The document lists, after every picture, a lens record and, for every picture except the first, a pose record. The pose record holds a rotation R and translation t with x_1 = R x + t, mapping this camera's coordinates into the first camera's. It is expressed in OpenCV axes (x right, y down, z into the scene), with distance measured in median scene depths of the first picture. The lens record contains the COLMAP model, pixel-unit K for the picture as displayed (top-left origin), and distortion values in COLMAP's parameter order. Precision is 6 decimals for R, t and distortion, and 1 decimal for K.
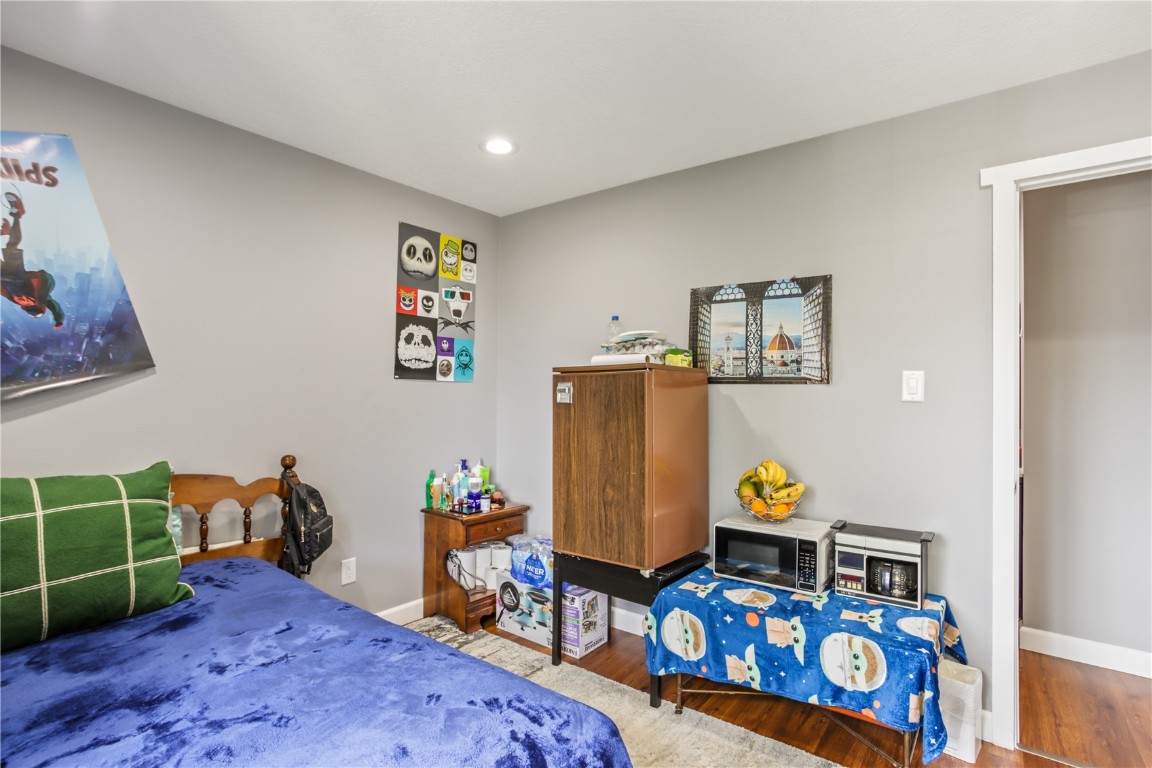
lens RADIAL K [[569.7, 0, 576.8], [0, 569.7, 393.3], [0, 0, 1]] dist [-0.050631, 0.023044]
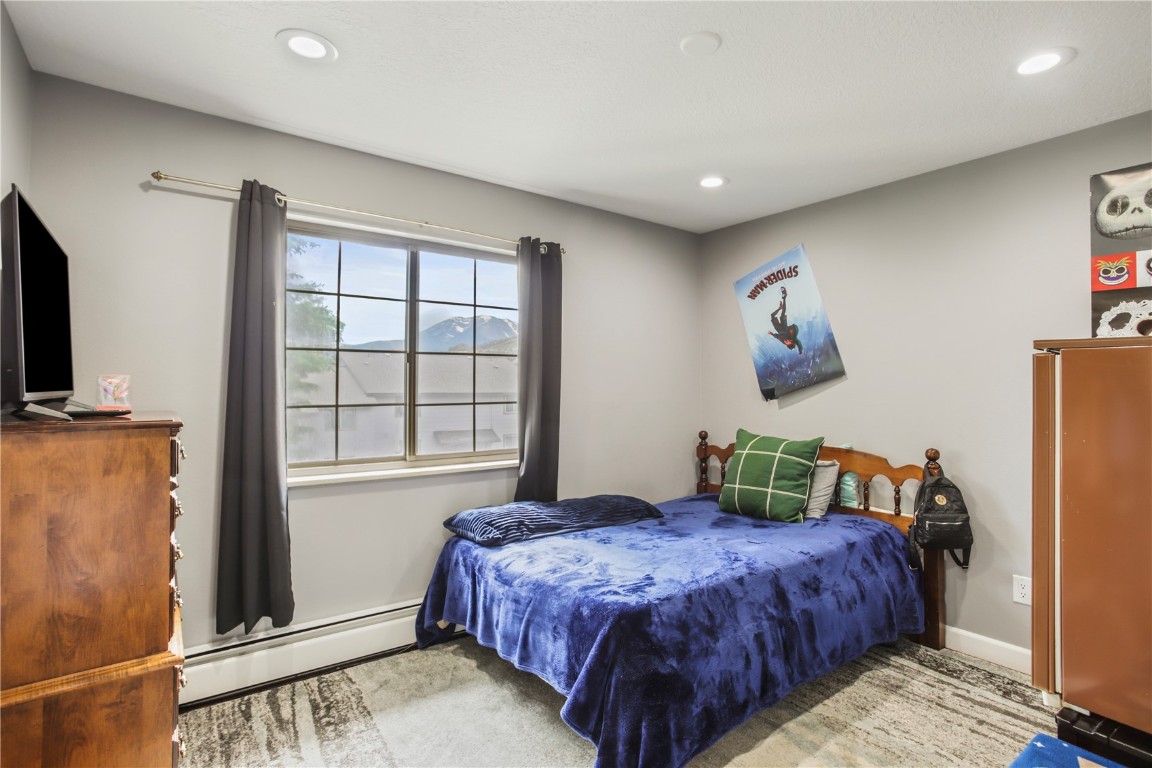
lens RADIAL K [[569.7, 0, 577.5], [0, 569.7, 380.0], [0, 0, 1]] dist [-0.050631, 0.023044]
pose [[-0.284011, -0.024958, -0.958496, 0.816890], [-0.009692, 0.999685, -0.023159, 0.007373], [0.958772, 0.002712, -0.284163, 0.696204]]
